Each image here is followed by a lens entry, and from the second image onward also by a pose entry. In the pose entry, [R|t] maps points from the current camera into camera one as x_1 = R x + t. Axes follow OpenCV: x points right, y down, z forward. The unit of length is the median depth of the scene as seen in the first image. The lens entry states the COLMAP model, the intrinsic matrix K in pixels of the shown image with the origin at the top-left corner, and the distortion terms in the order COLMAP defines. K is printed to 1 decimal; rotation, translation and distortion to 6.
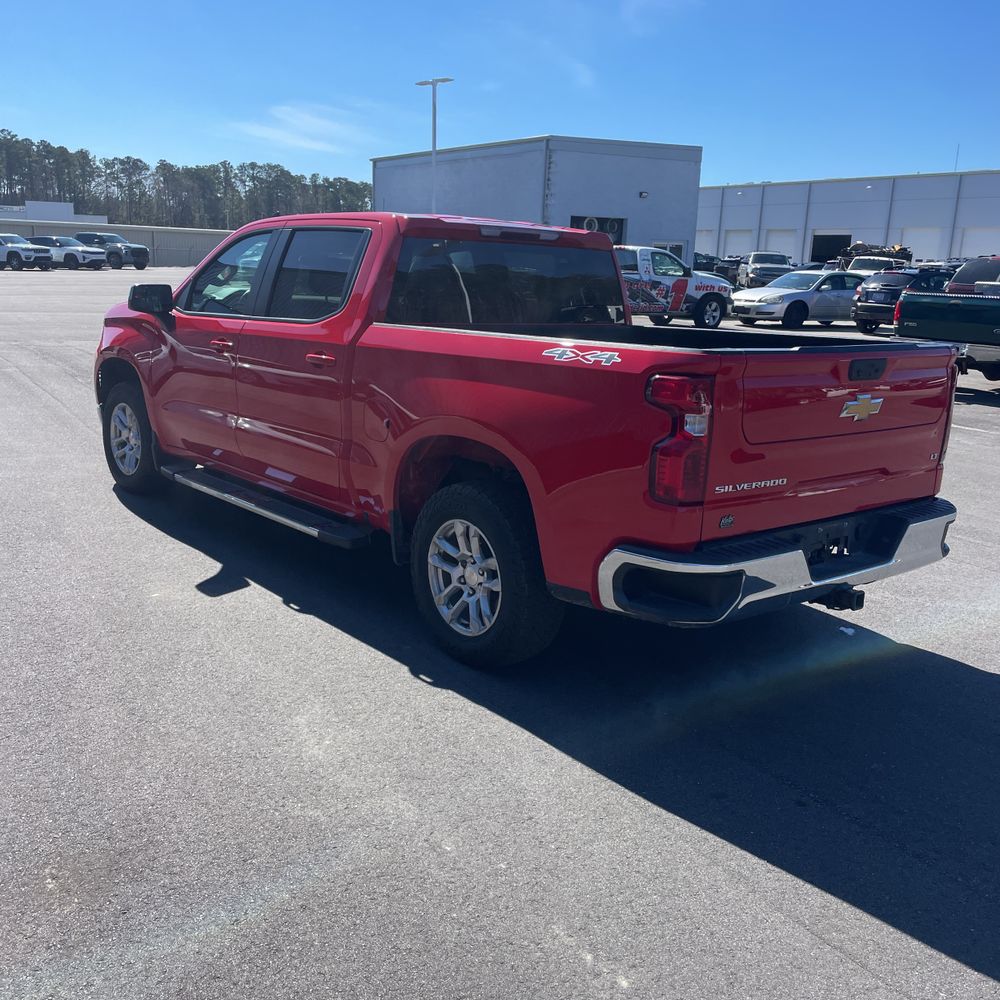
lens RADIAL K [[998.9, 0, 493.1], [0, 998.9, 501.1], [0, 0, 1]] dist [0.086415, -0.107359]
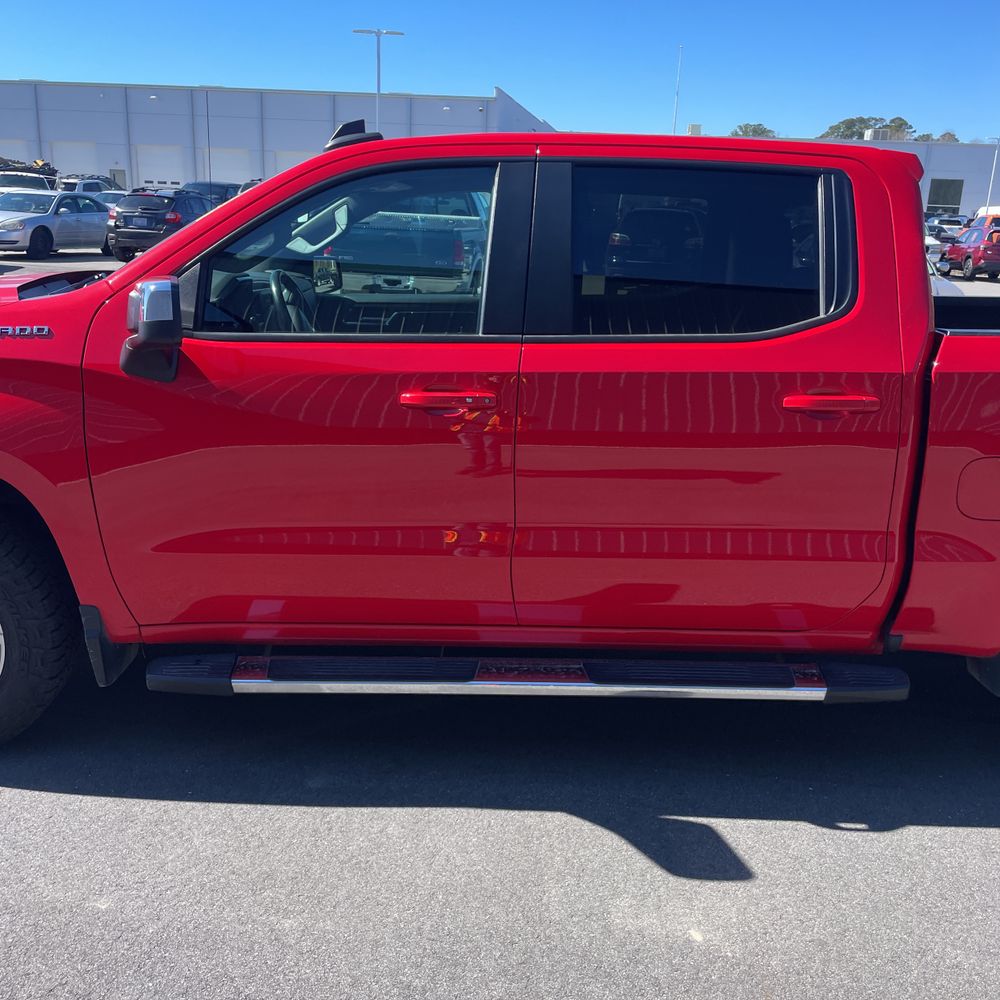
lens RADIAL K [[1015.8, 0, 486.3], [0, 1015.8, 483.3], [0, 0, 1]] dist [0.113313, -0.177973]
pose [[0.633020, -0.209452, 0.745262, -0.665866], [0.165161, 0.977078, 0.134316, -0.184963], [-0.756312, 0.038063, 0.653103, 0.686408]]
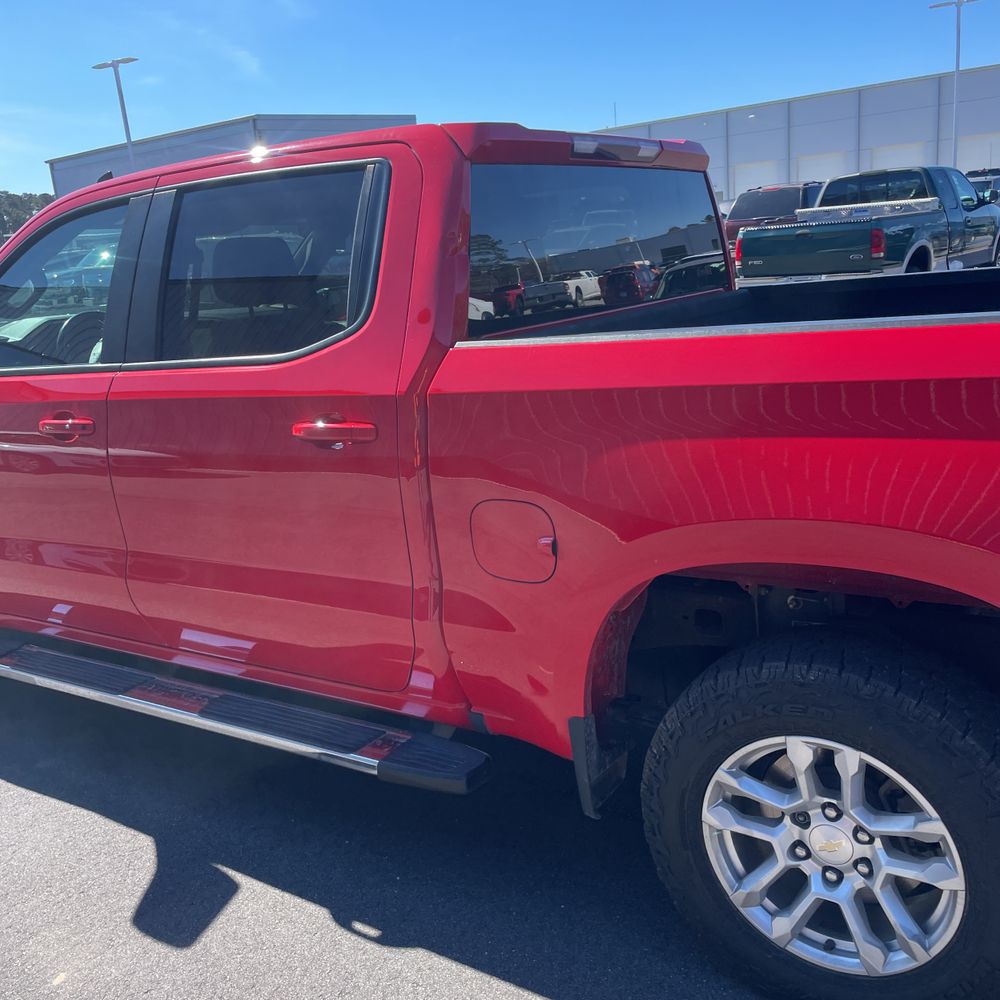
lens RADIAL K [[998.9, 0, 493.1], [0, 998.9, 501.1], [0, 0, 1]] dist [0.086415, -0.107359]
pose [[0.952436, -0.180708, 0.245378, -0.201077], [0.177156, 0.983500, 0.036663, -0.099451], [-0.247954, 0.008551, 0.968734, 0.449086]]
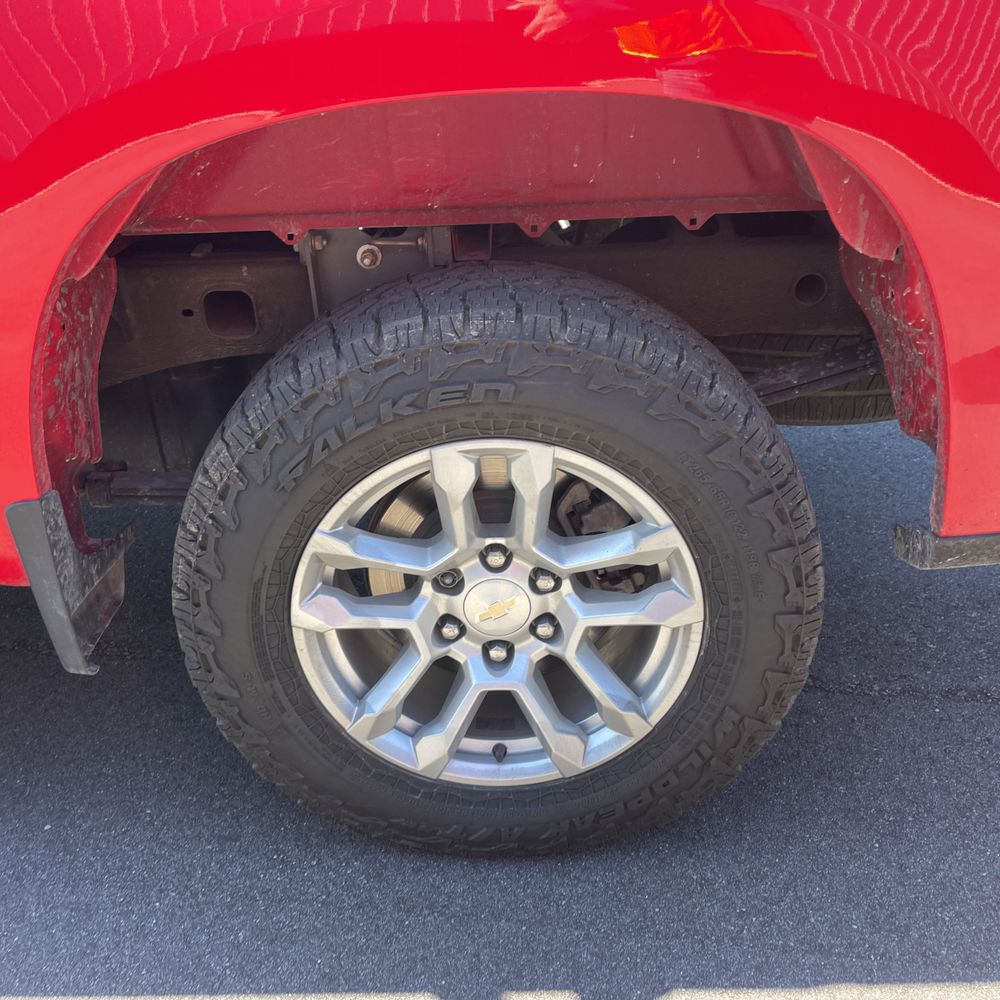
lens RADIAL K [[998.9, 0, 493.1], [0, 998.9, 501.1], [0, 0, 1]] dist [0.086415, -0.107359]
pose [[0.645967, -0.386281, 0.658417, -0.160250], [0.212868, 0.919457, 0.330585, -0.041173], [-0.733085, -0.073392, 0.676166, 0.621448]]
